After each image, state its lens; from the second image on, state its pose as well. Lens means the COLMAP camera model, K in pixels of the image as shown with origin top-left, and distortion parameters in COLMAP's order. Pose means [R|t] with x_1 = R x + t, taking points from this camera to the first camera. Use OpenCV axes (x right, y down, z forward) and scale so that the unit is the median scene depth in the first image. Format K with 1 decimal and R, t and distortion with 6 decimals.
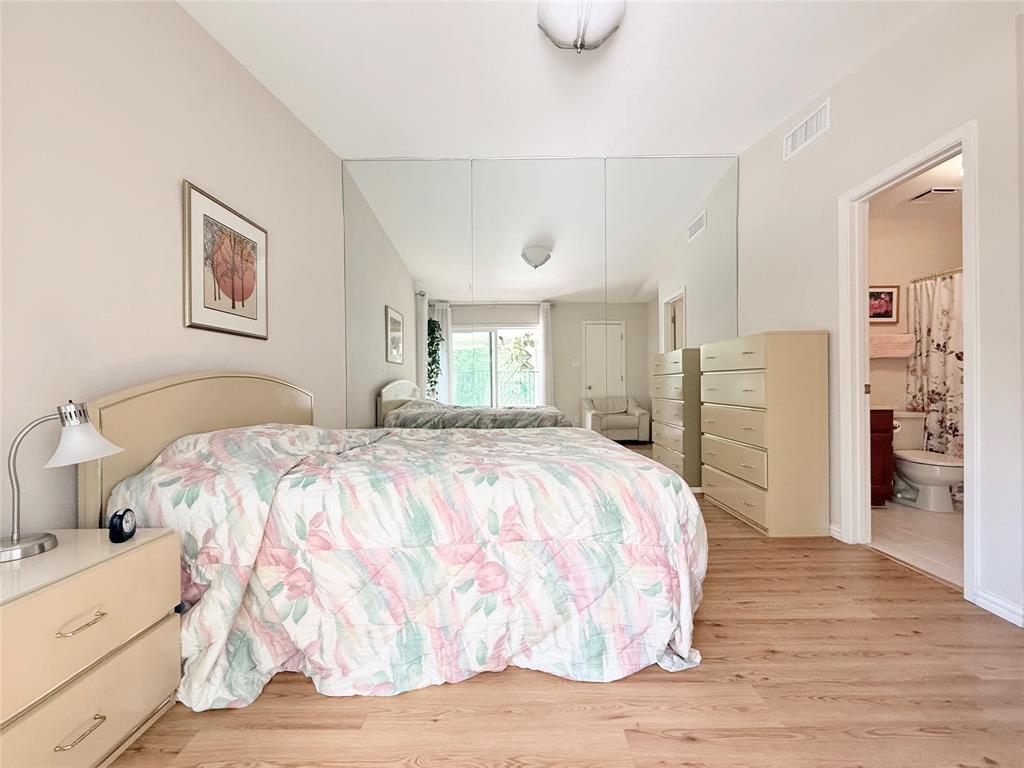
lens RADIAL K [[411.1, 0, 509.5], [0, 411.1, 386.3], [0, 0, 1]] dist [-0.001955, 0.000688]
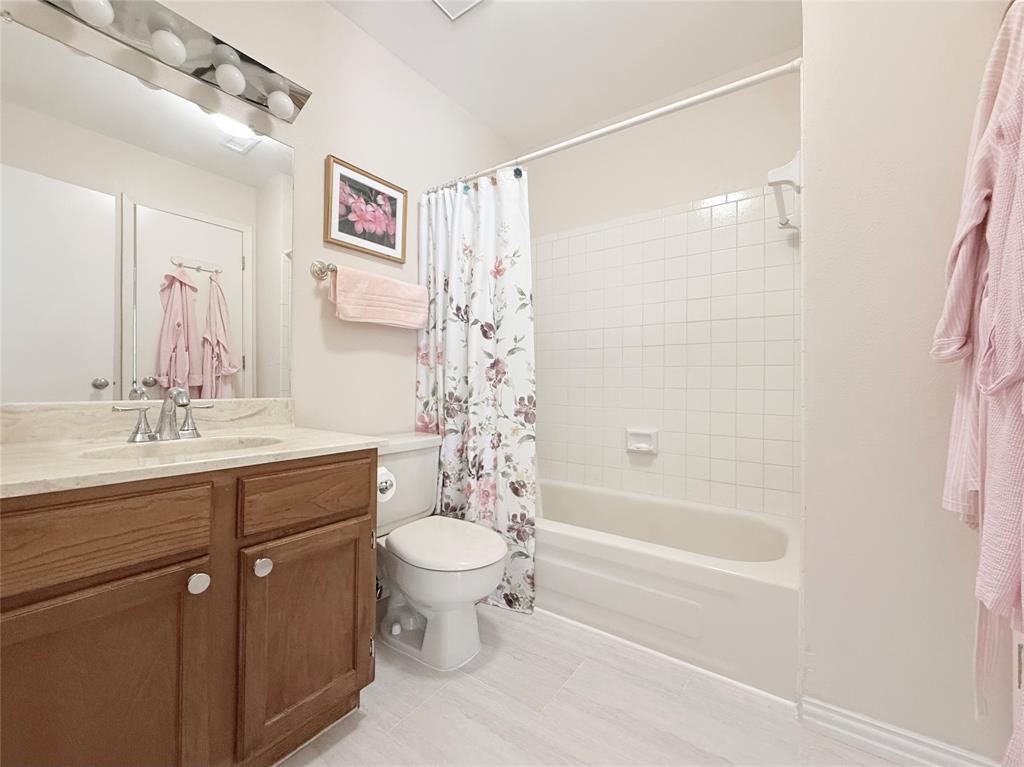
lens RADIAL K [[411.1, 0, 509.8], [0, 411.1, 385.8], [0, 0, 1]] dist [-0.001955, 0.000688]
pose [[0.579339, 0.010112, 0.815024, 0.630588], [-0.007147, 0.999948, -0.007326, 0.004002], [-0.815056, -0.001580, 0.579380, 0.618240]]
